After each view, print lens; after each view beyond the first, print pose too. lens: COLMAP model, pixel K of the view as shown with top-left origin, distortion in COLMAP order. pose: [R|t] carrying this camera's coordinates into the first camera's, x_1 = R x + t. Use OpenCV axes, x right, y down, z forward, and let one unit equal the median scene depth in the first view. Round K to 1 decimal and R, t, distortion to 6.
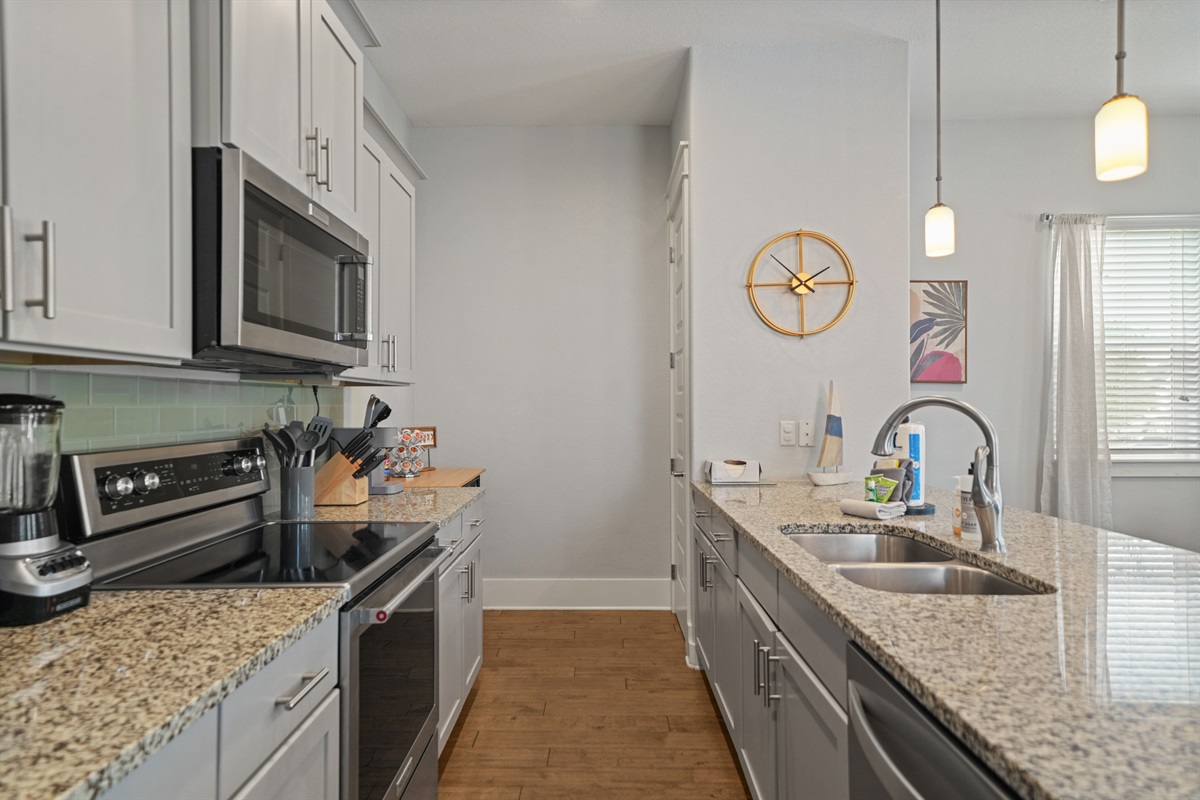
lens RADIAL K [[642.1, 0, 593.5], [0, 642.1, 396.6], [0, 0, 1]] dist [-0.004150, 0.008401]
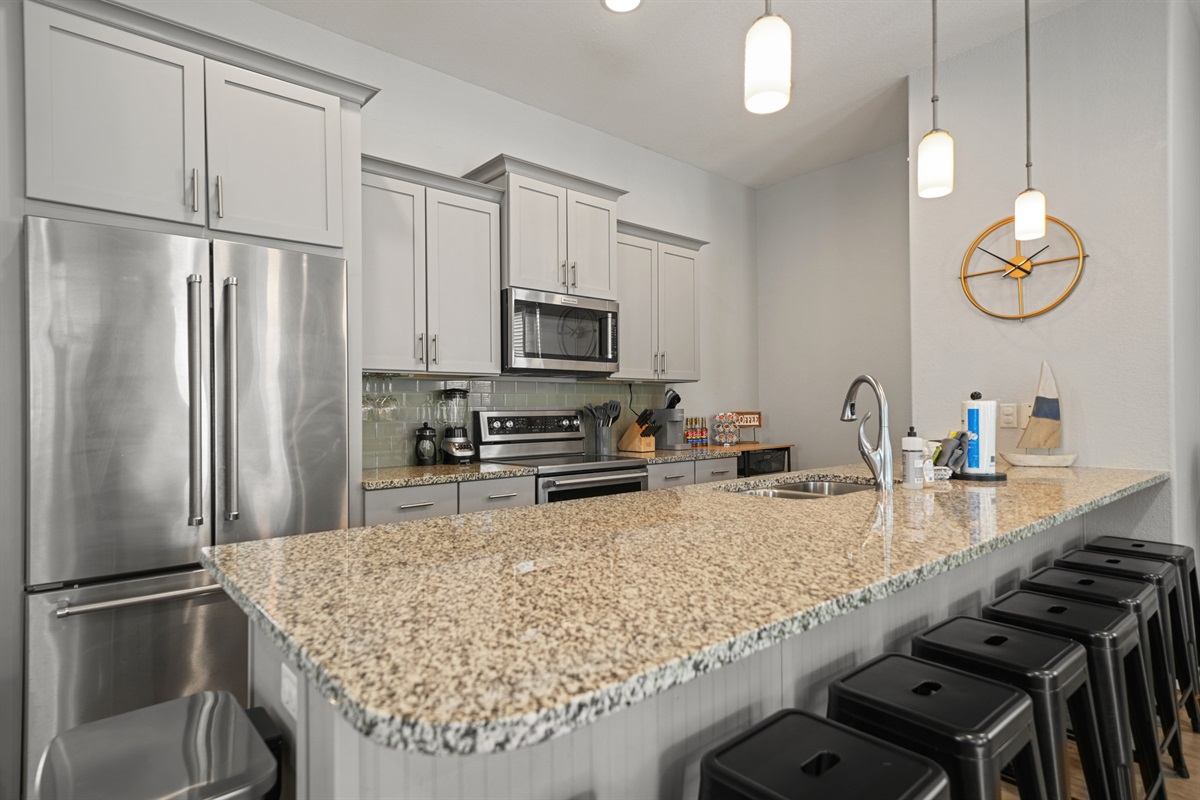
lens RADIAL K [[642.1, 0, 602.4], [0, 642.1, 404.7], [0, 0, 1]] dist [-0.004150, 0.008401]
pose [[0.658426, -0.007406, -0.752609, 0.993656], [0.015891, 0.999865, 0.004064, 0.038770], [0.752478, -0.014635, 0.658455, -0.243349]]
